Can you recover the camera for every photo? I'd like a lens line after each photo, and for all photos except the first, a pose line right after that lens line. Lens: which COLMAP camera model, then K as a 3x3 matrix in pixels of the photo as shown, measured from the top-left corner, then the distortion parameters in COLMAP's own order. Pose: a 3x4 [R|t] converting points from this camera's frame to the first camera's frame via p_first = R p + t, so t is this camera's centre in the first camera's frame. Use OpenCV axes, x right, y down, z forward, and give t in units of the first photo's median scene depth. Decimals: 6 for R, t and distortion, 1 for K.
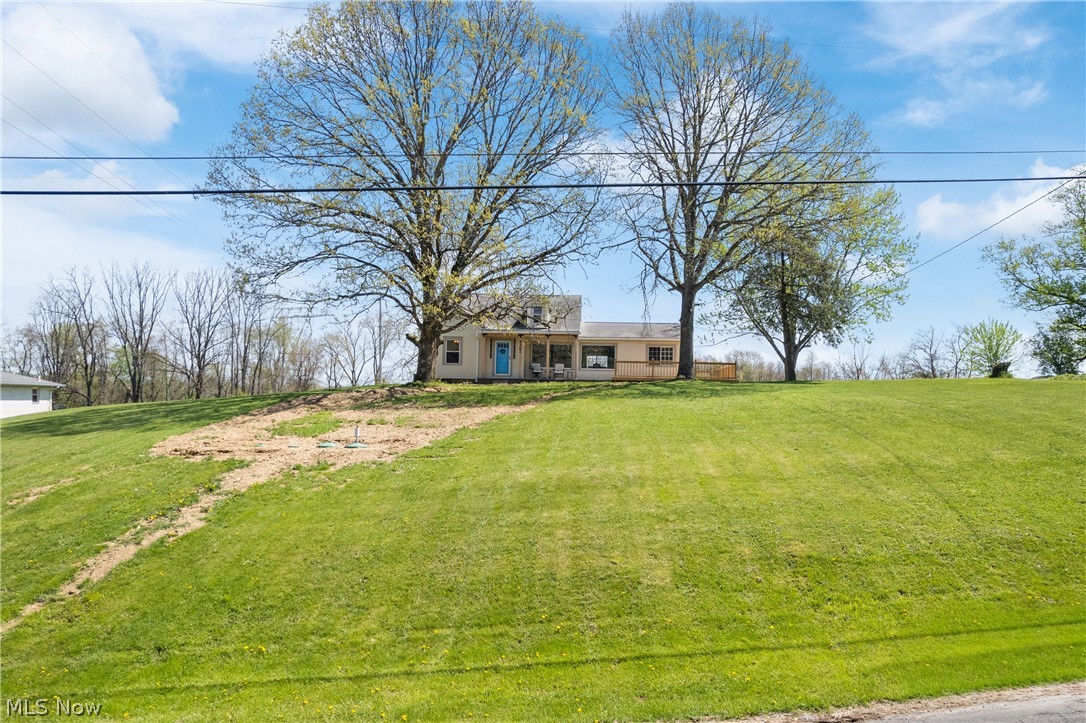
lens RADIAL K [[693.6, 0, 548.0], [0, 693.6, 364.8], [0, 0, 1]] dist [-0.068584, 0.063453]
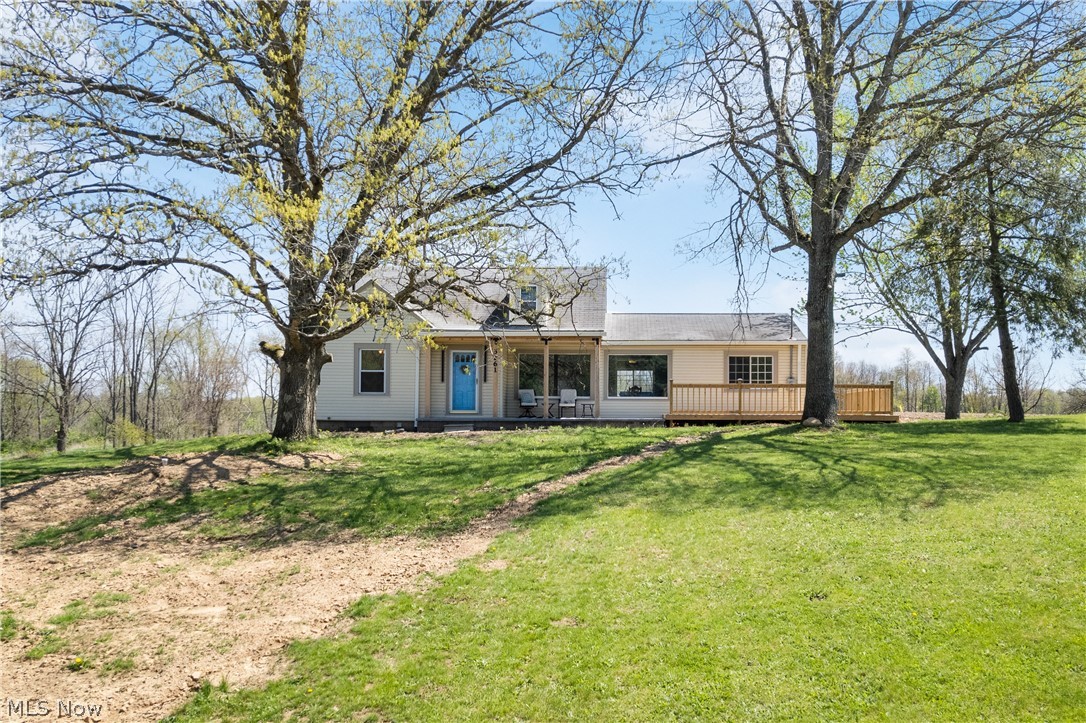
lens RADIAL K [[693.6, 0, 548.0], [0, 693.6, 364.8], [0, 0, 1]] dist [-0.068584, 0.063453]
pose [[0.999332, -0.012542, -0.034318, 0.020314], [0.012859, 0.999876, 0.009048, -0.027600], [0.034200, -0.009483, 0.999370, 0.464197]]
